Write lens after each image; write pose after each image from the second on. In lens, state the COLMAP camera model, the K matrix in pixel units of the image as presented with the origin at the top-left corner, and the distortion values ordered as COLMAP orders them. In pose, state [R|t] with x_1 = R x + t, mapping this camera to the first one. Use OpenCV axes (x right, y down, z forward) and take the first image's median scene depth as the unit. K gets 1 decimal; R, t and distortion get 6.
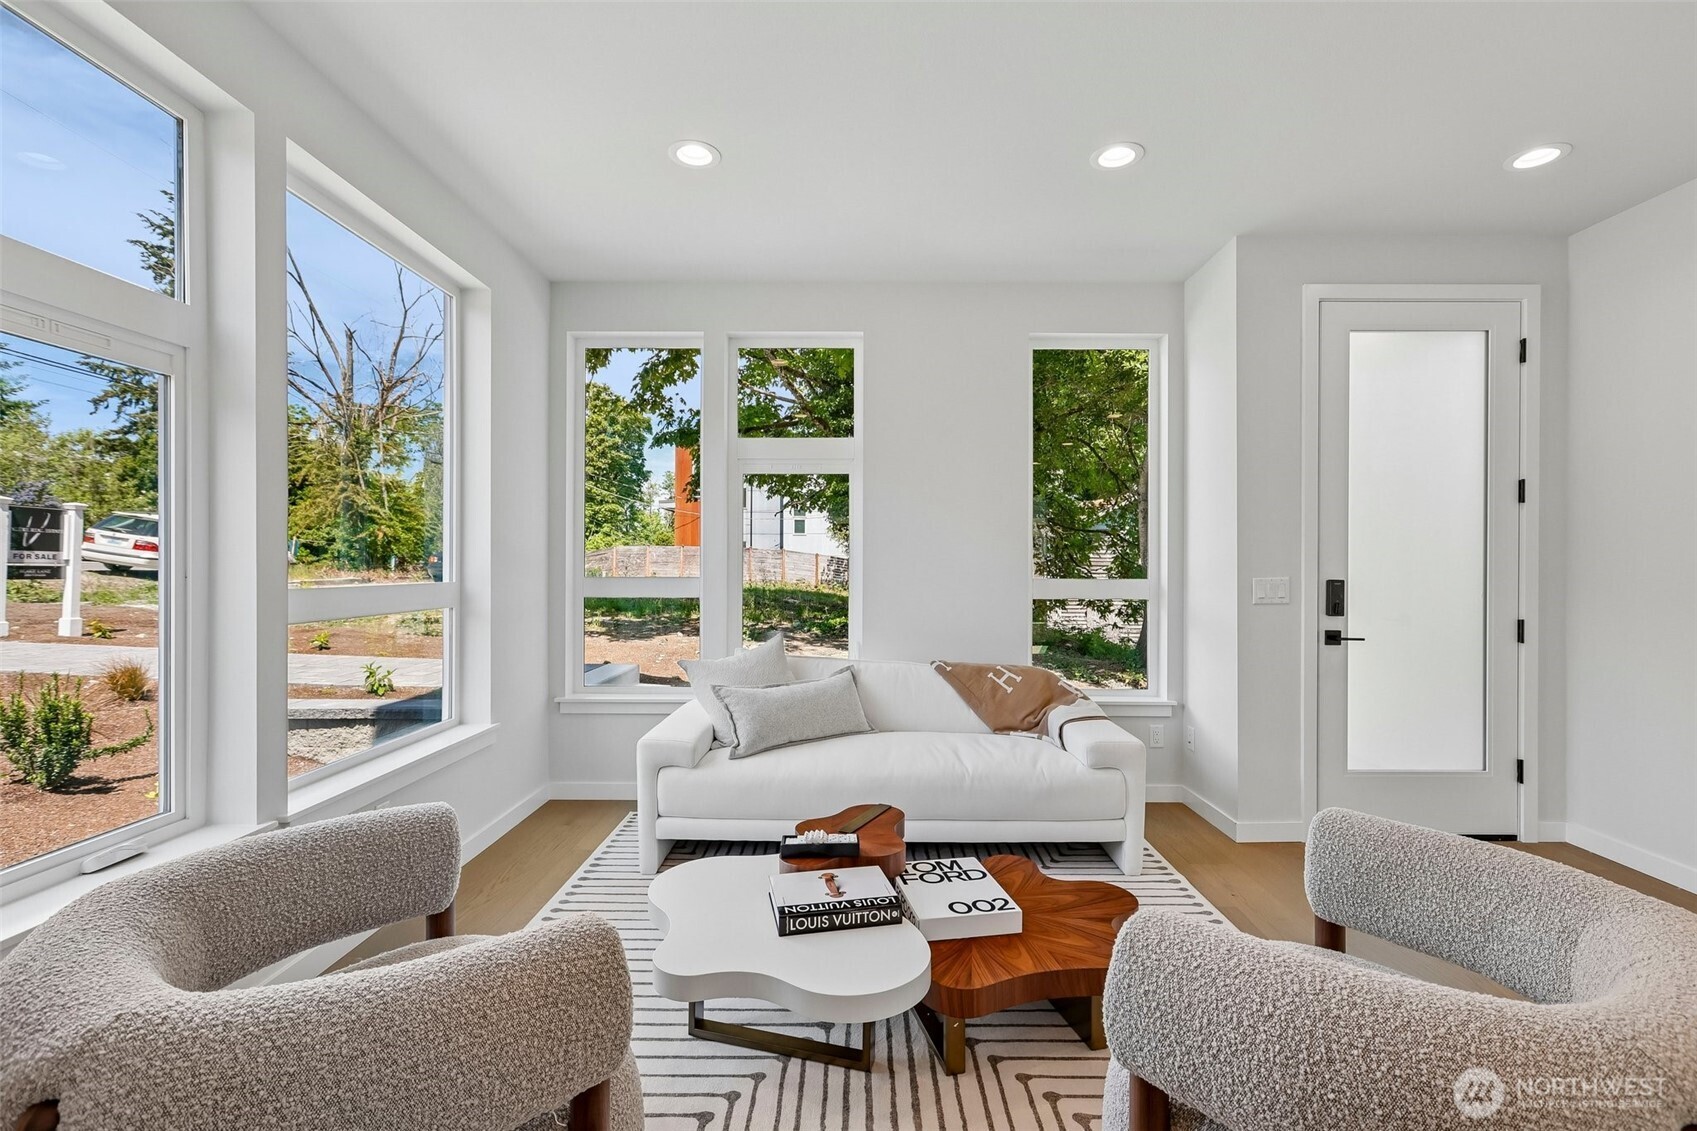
lens RADIAL K [[750.7, 0, 858.1], [0, 750.7, 565.9], [0, 0, 1]] dist [-0.001382, 0.001187]
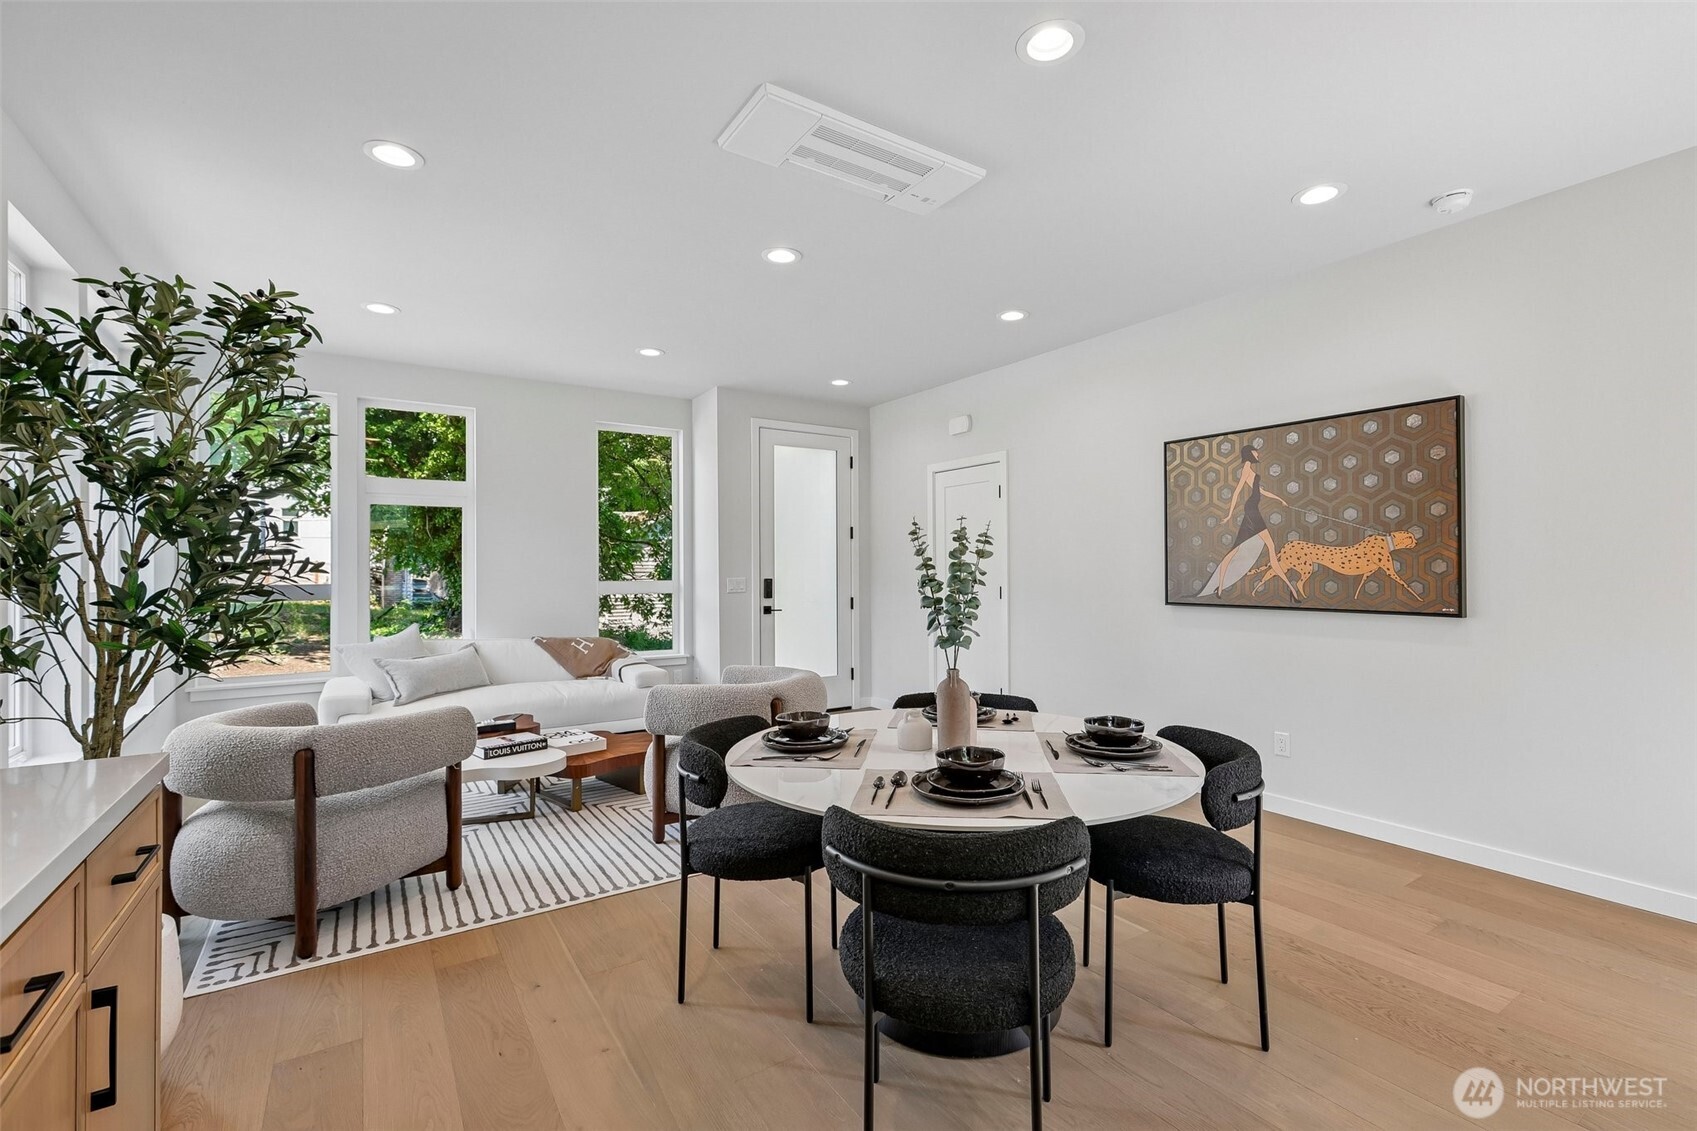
lens RADIAL K [[750.7, 0, 856.4], [0, 750.7, 565.3], [0, 0, 1]] dist [-0.001382, 0.001187]
pose [[0.831465, -0.003976, 0.555563, -0.211175], [0.009472, 0.999930, -0.007020, 0.000460], [-0.555497, 0.011099, 0.831445, -0.657380]]
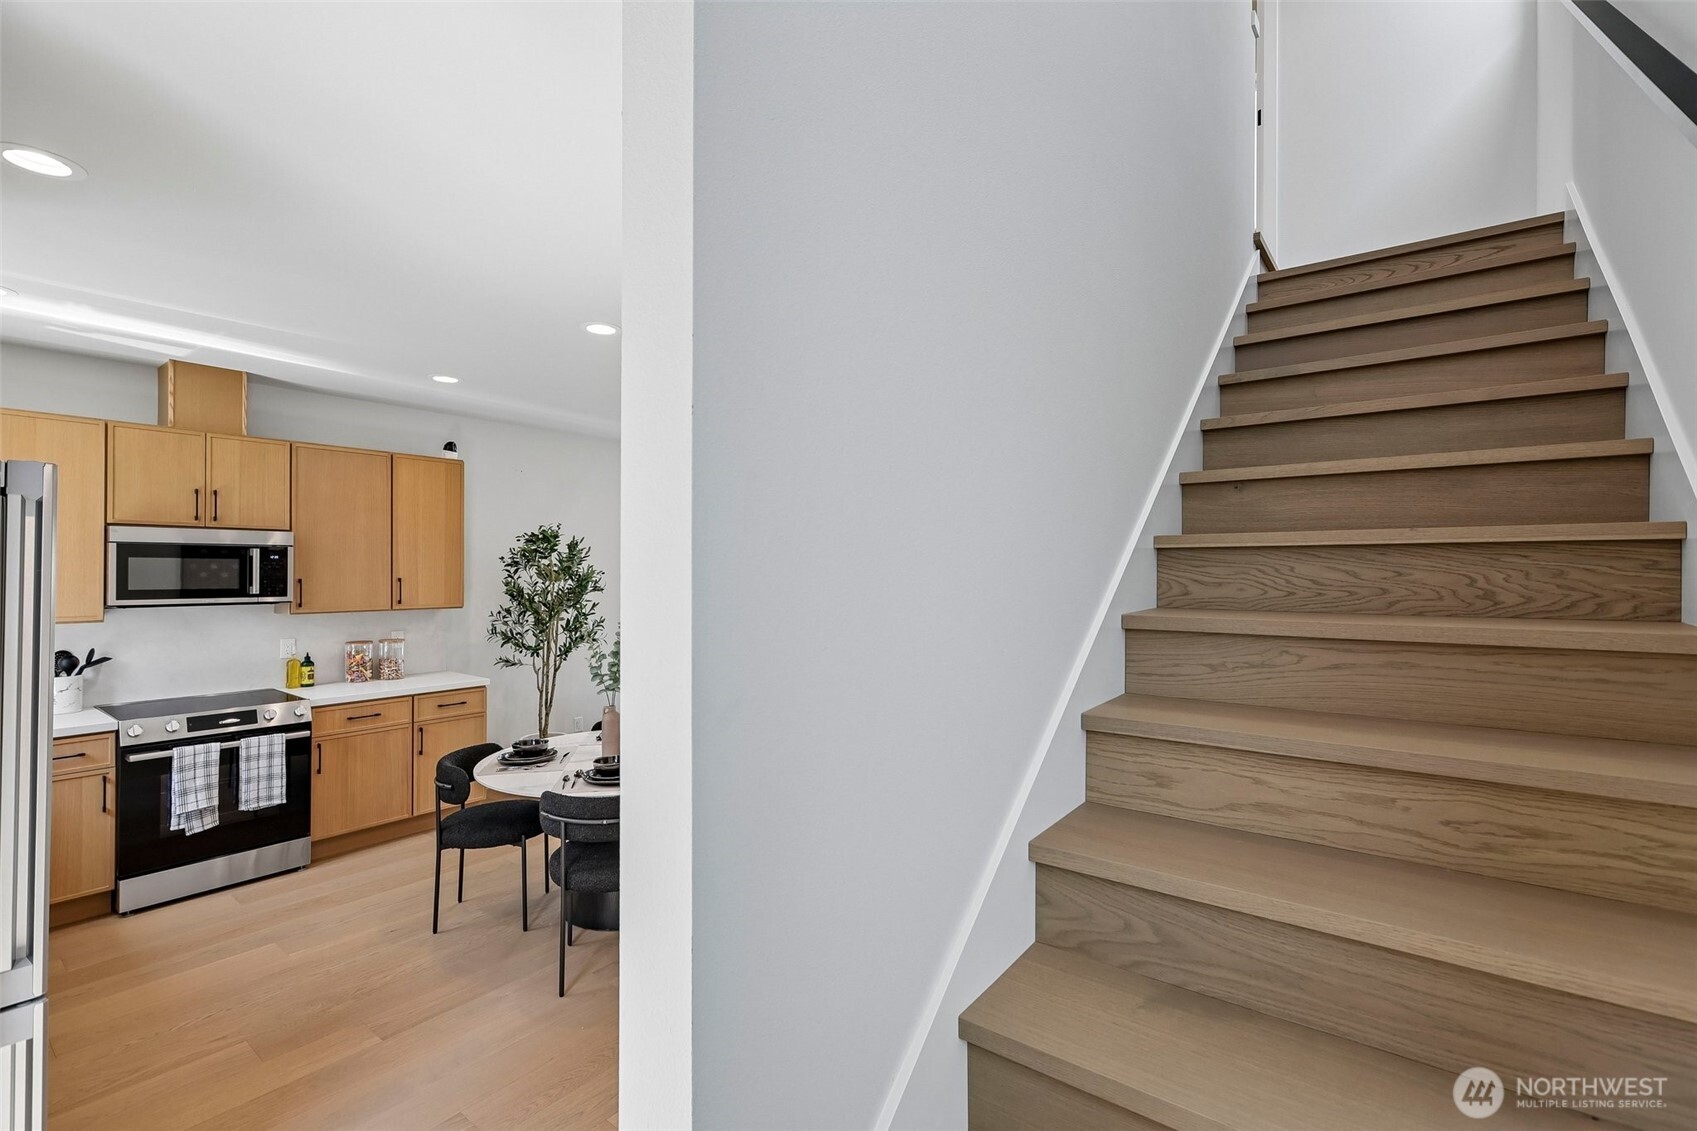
lens RADIAL K [[750.7, 0, 855.8], [0, 750.7, 567.4], [0, 0, 1]] dist [-0.001382, 0.001187]
pose [[0.799631, -0.003631, -0.600480, 1.133228], [0.000000, 0.999982, -0.006046, -0.108616], [0.600491, 0.004835, 0.799617, -0.829789]]
